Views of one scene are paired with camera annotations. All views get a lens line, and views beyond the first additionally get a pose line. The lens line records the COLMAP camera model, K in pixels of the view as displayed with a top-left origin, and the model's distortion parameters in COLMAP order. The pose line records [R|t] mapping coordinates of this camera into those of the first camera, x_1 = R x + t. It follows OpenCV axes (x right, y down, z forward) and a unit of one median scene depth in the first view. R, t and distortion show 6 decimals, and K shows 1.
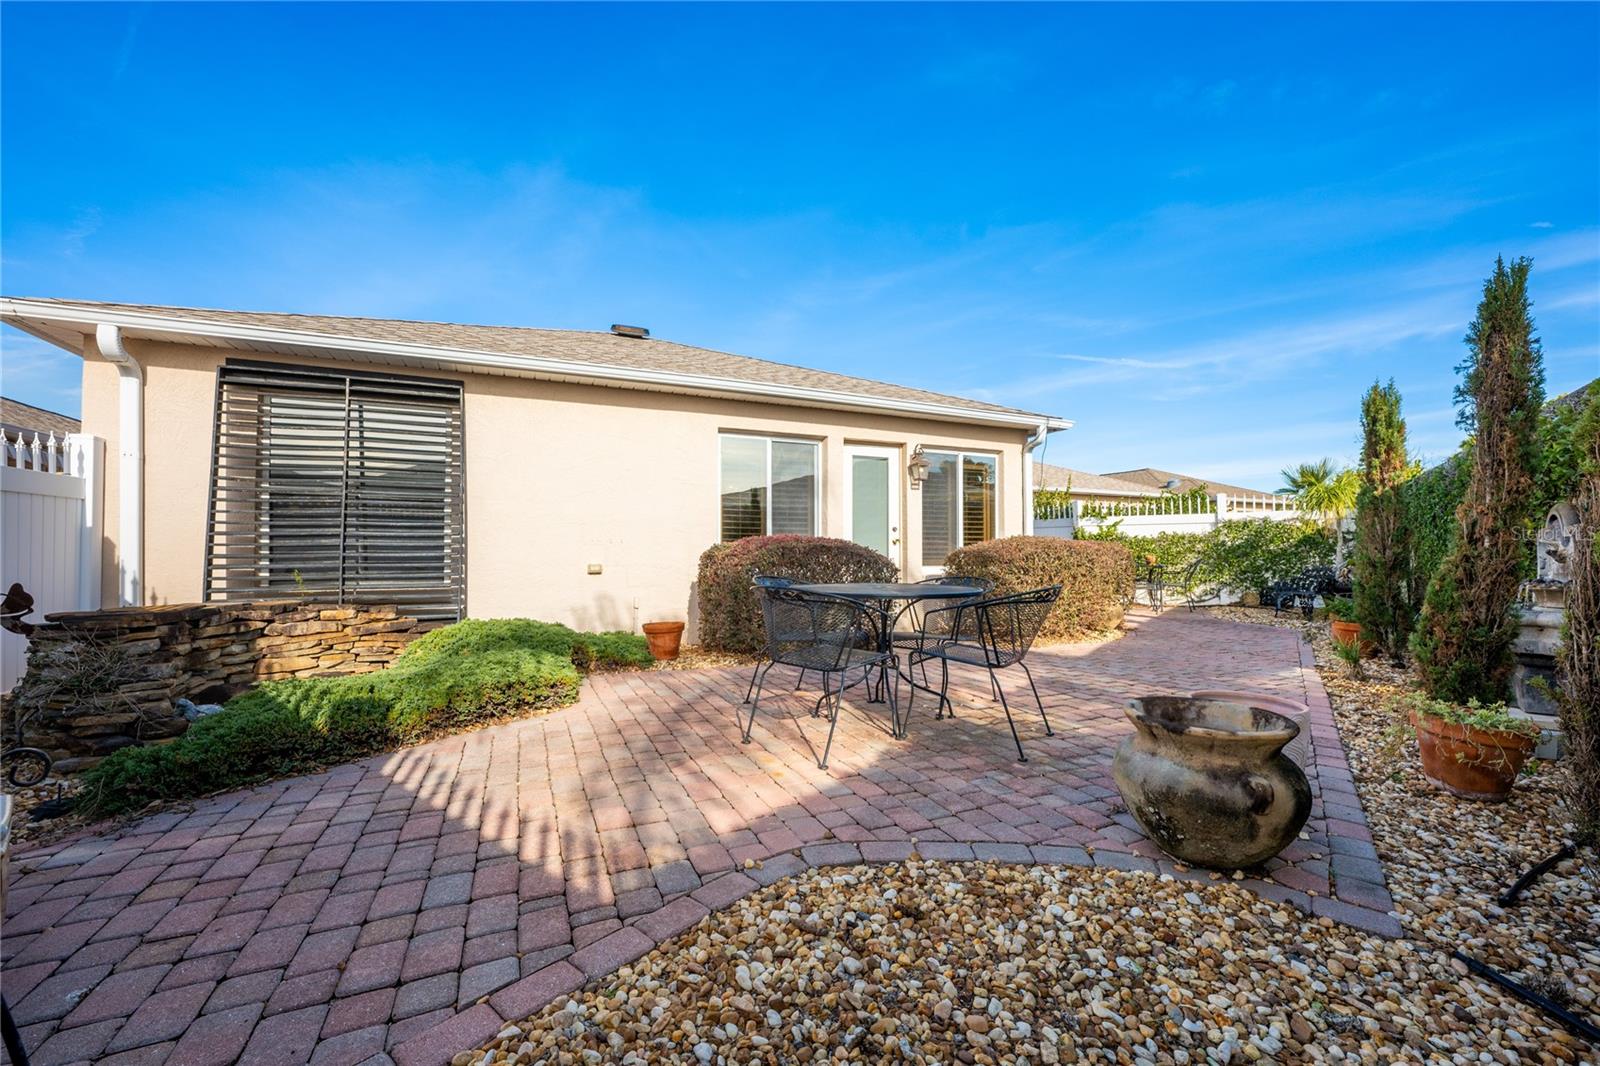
lens RADIAL K [[626.8, 0, 791.7], [0, 626.8, 536.1], [0, 0, 1]] dist [-0.001430, -0.000234]
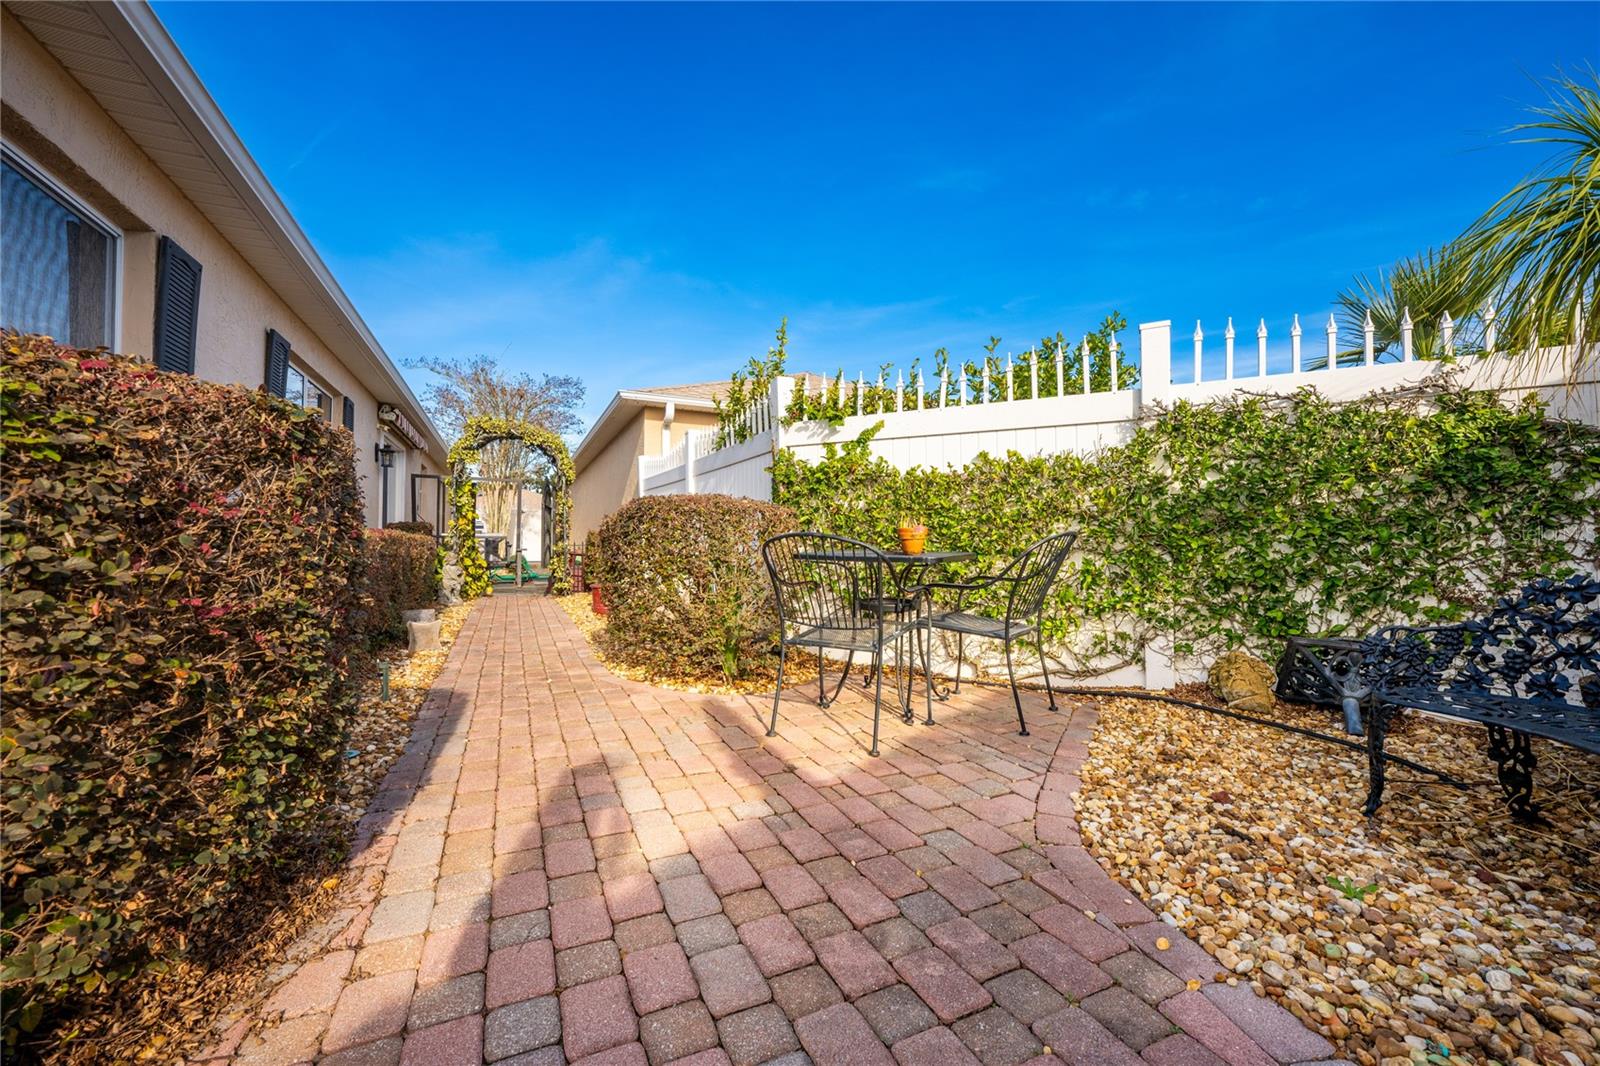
lens RADIAL K [[626.8, 0, 799.9], [0, 626.8, 529.8], [0, 0, 1]] dist [-0.001430, -0.000234]
pose [[0.999858, 0.010479, 0.013226, 0.511804], [-0.010651, 0.999859, 0.013002, 0.030493], [-0.013088, -0.013141, 0.999828, 0.699386]]
